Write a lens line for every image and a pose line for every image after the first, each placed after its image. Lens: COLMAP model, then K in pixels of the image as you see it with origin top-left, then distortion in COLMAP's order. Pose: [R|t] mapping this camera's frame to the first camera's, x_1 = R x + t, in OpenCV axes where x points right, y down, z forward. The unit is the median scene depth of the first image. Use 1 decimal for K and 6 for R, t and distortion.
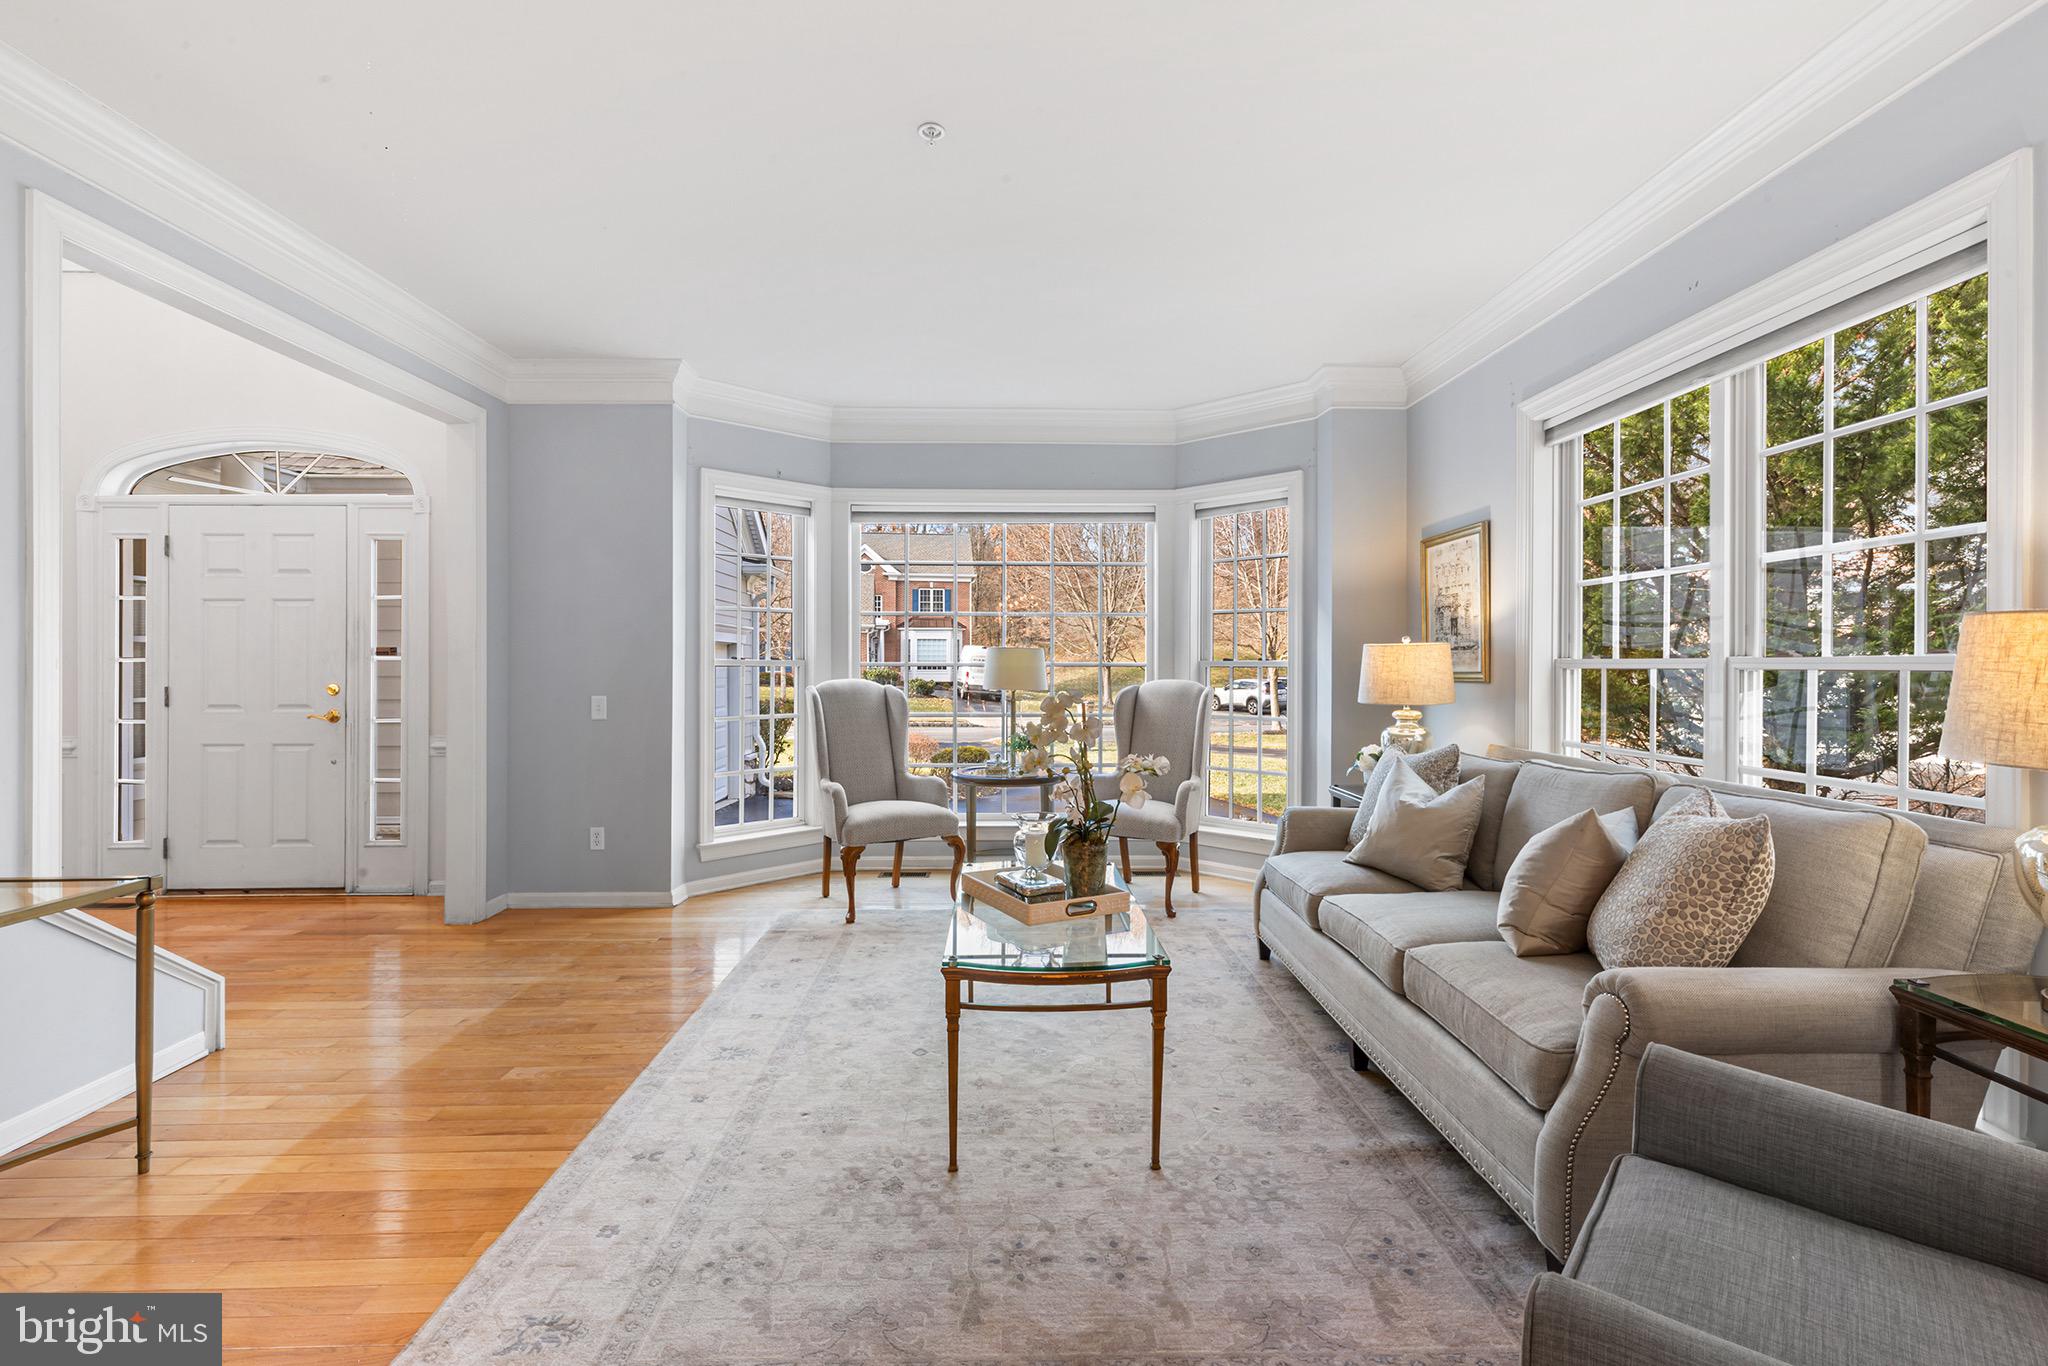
lens RADIAL K [[939.1, 0, 1029.5], [0, 939.1, 662.2], [0, 0, 1]] dist [0.004108, 0.000782]
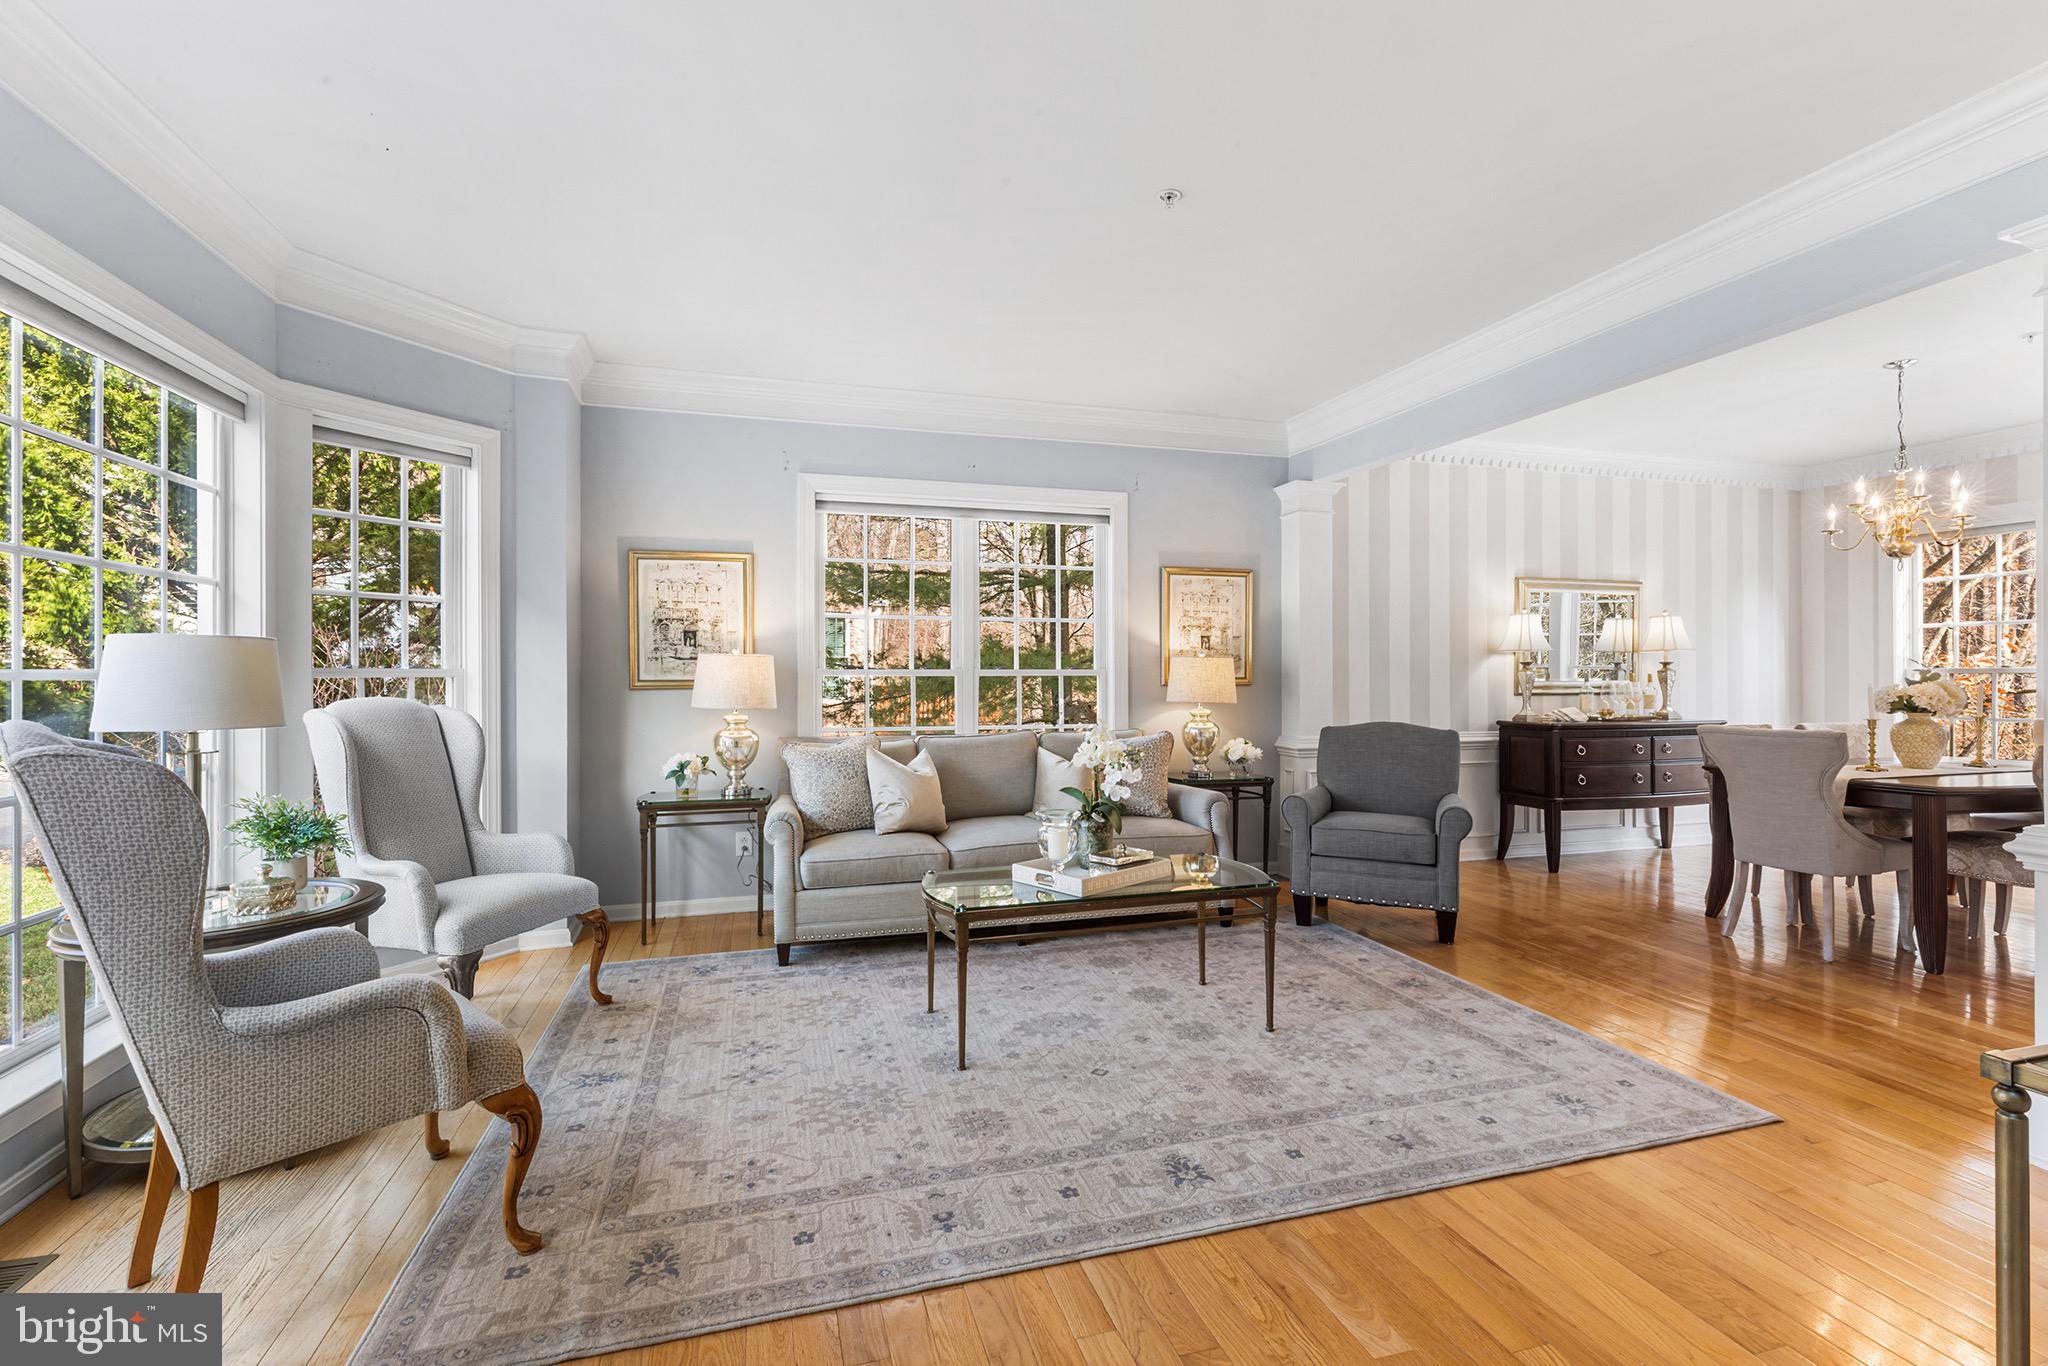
lens RADIAL K [[939.1, 0, 1029.5], [0, 939.1, 662.2], [0, 0, 1]] dist [0.004108, 0.000782]
pose [[-0.275932, 0.012597, 0.961095, -1.109410], [0.005656, 0.999918, -0.011482, 0.005271], [-0.961160, 0.002268, -0.275981, 1.437577]]
